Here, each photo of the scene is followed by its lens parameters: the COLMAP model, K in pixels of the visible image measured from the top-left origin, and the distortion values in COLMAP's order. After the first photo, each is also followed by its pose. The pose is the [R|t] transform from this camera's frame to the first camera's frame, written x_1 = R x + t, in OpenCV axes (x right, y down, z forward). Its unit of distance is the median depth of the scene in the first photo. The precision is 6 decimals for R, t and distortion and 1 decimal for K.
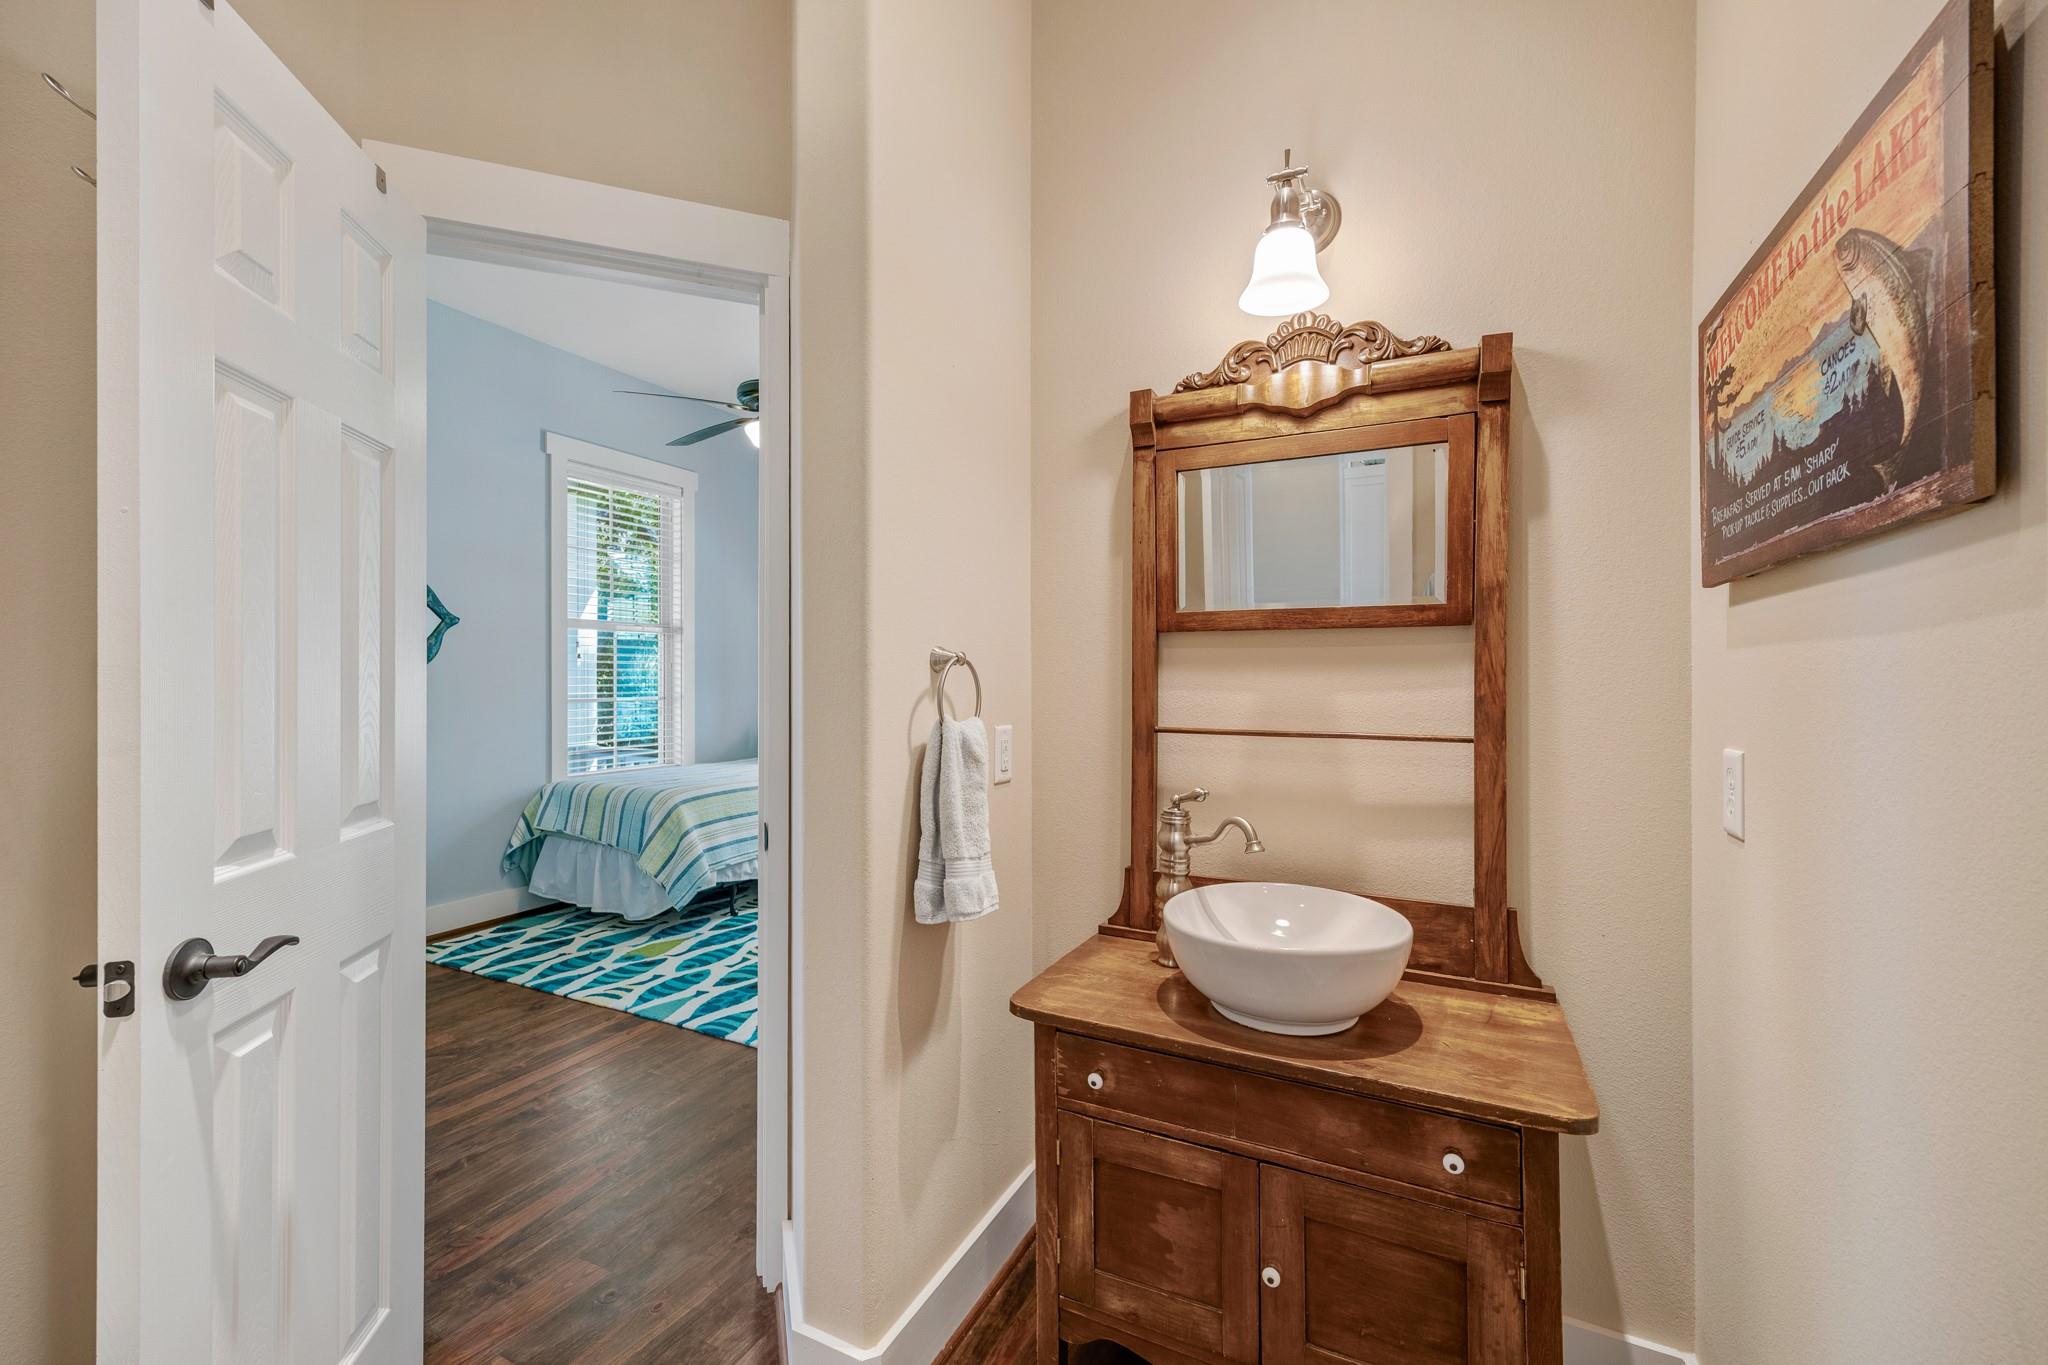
lens RADIAL K [[807.4, 0, 1021.9], [0, 807.4, 674.3], [0, 0, 1]] dist [-0.001330, -0.000136]
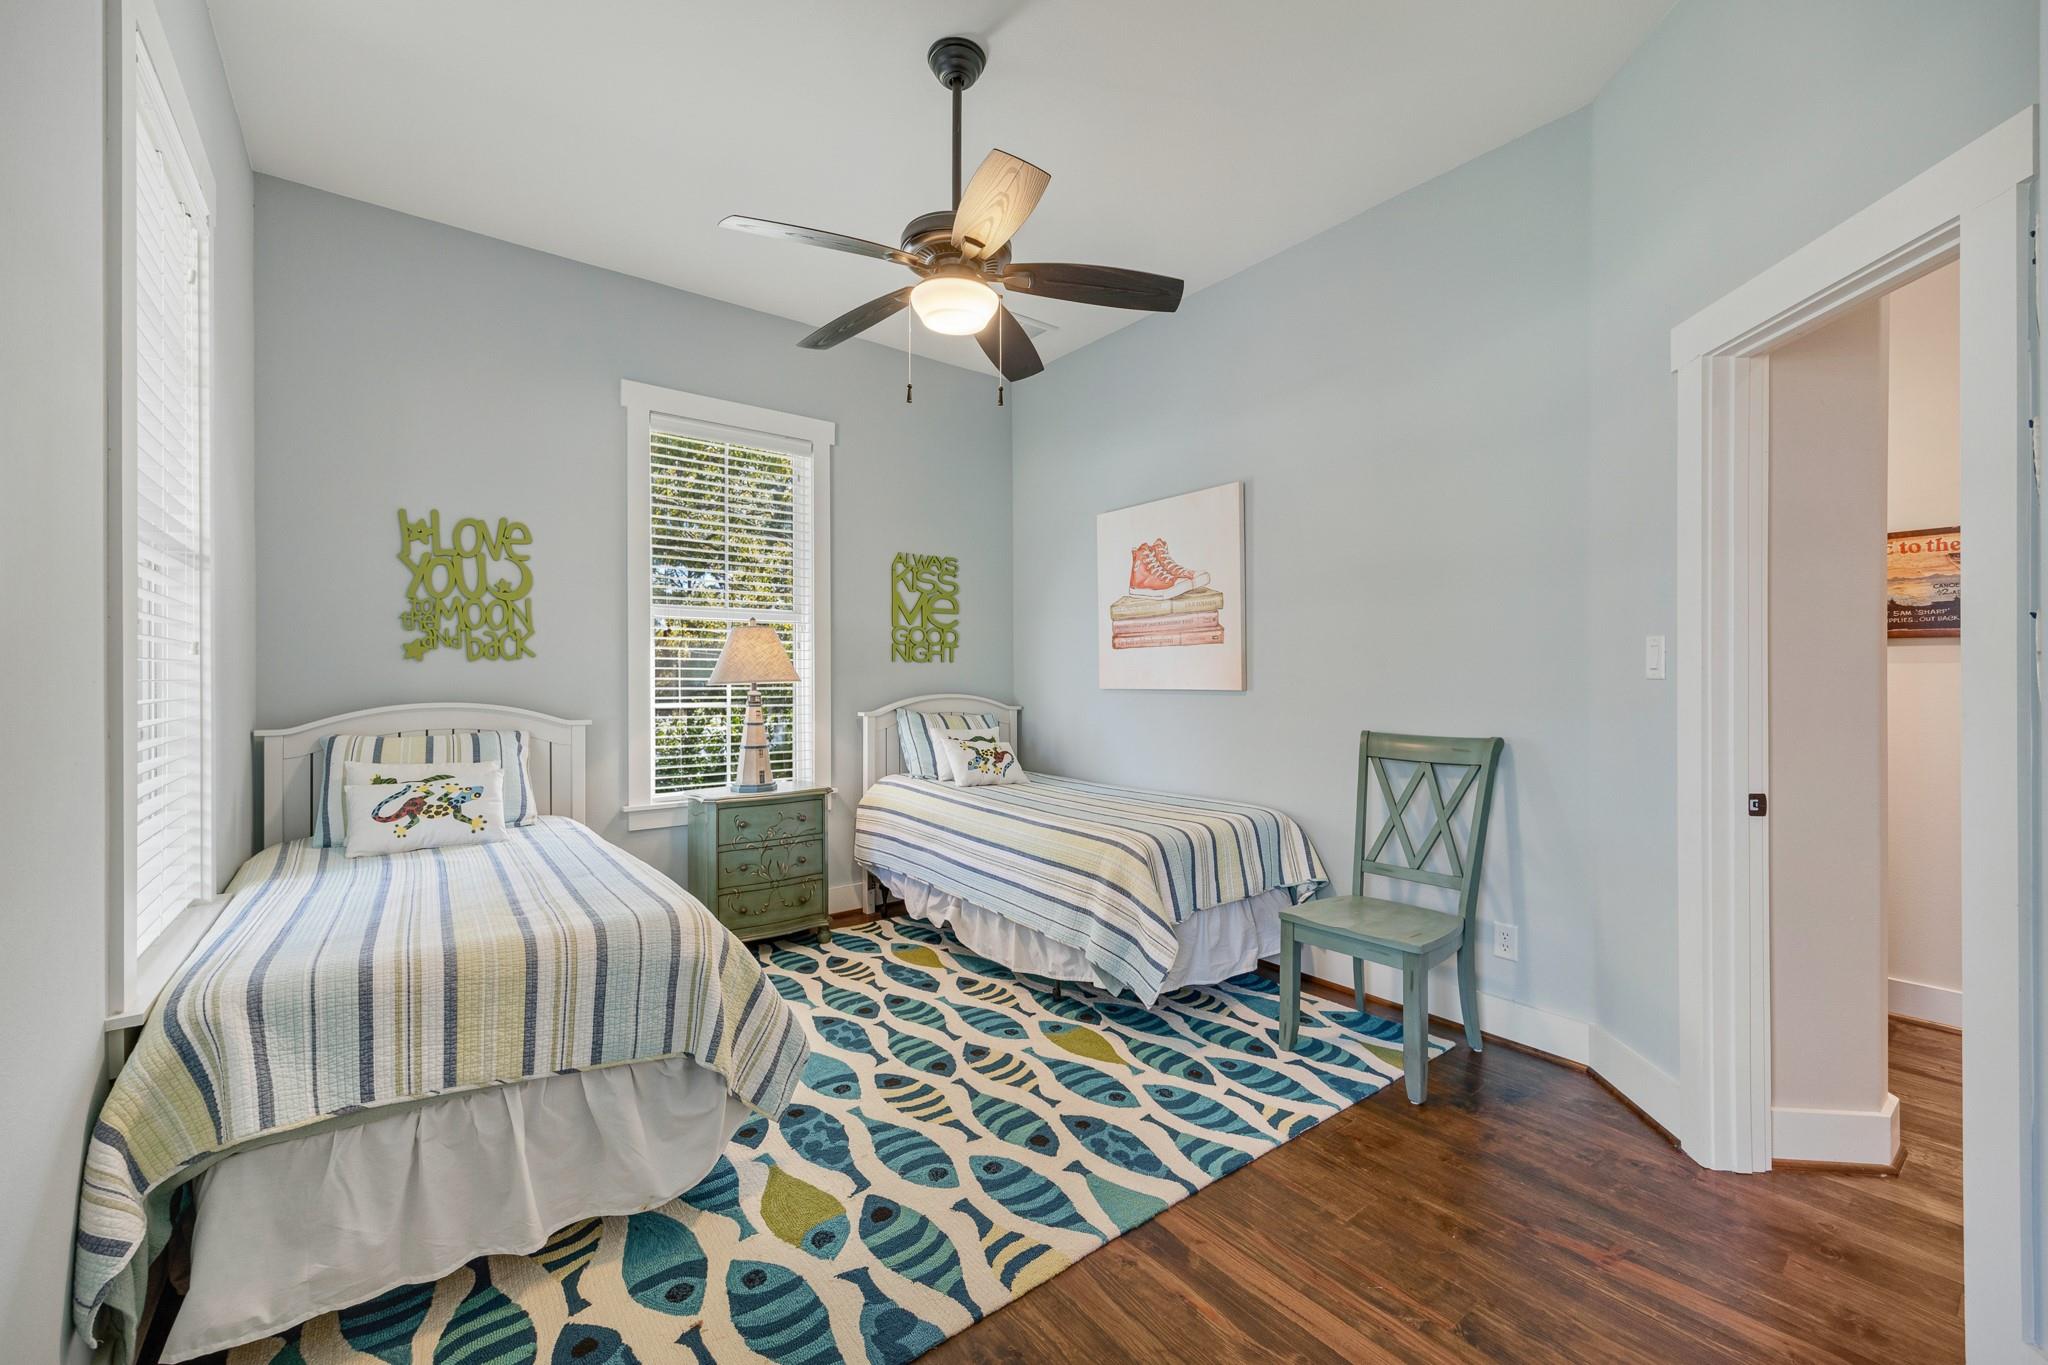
lens RADIAL K [[807.4, 0, 1019.0], [0, 807.4, 685.3], [0, 0, 1]] dist [-0.001330, -0.000136]
pose [[0.446806, -0.003971, 0.894622, -0.904036], [0.006805, 0.999976, 0.001040, 0.011360], [-0.894605, 0.005623, 0.446823, 0.689573]]
